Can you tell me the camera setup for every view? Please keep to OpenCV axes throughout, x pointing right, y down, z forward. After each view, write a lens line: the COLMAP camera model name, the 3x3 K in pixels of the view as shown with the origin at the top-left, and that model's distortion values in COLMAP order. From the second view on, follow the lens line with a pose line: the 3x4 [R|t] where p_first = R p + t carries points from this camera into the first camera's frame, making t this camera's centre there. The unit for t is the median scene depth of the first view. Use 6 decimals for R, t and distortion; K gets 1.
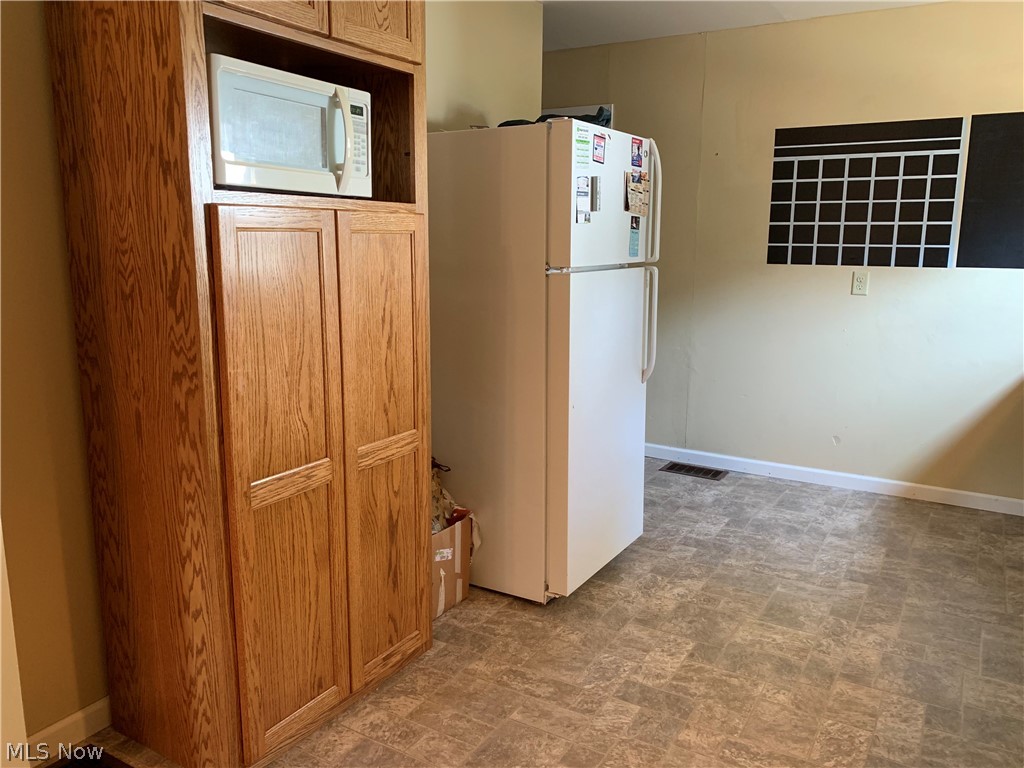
lens RADIAL K [[788.2, 0, 519.4], [0, 788.2, 385.6], [0, 0, 1]] dist [0.011059, -0.026781]
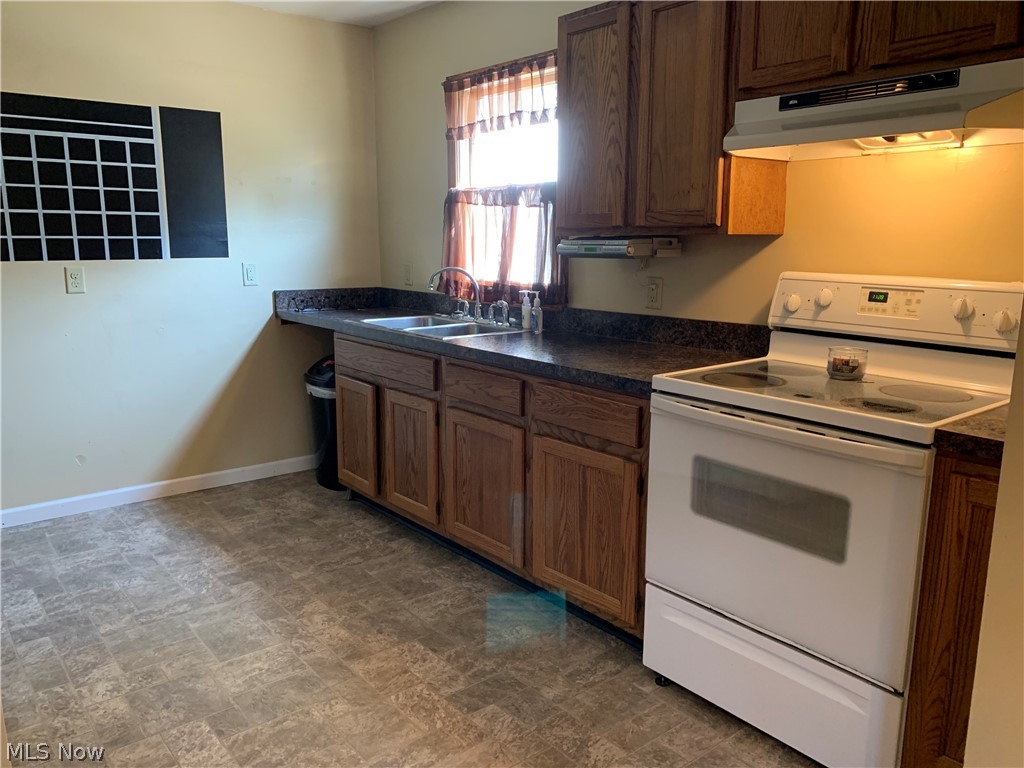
lens RADIAL K [[788.2, 0, 519.9], [0, 788.2, 382.8], [0, 0, 1]] dist [0.011059, -0.026781]
pose [[0.345693, -0.180244, 0.920874, -0.479409], [0.172819, 0.976820, 0.126319, -0.088088], [-0.922296, 0.115477, 0.368829, 0.467427]]
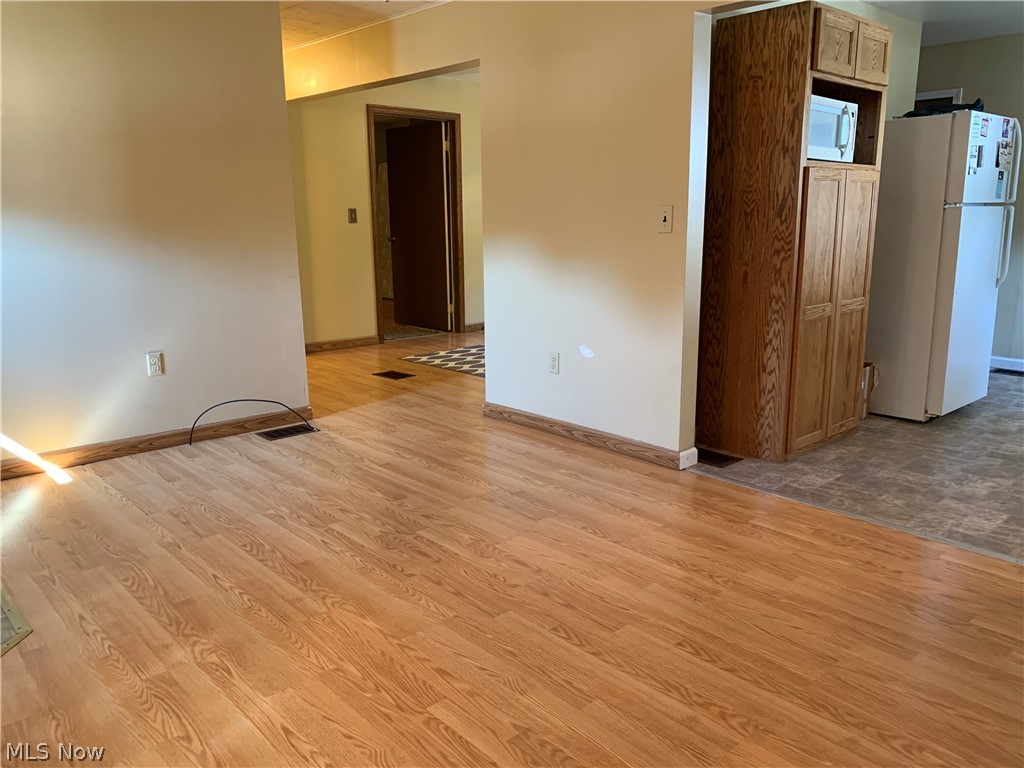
lens RADIAL K [[788.2, 0, 514.8], [0, 788.2, 384.1], [0, 0, 1]] dist [0.011059, -0.026781]
pose [[0.954396, 0.047954, -0.294668, -0.271920], [-0.039013, 0.998585, 0.036150, 0.169239], [0.295984, -0.023005, 0.954916, -0.701191]]
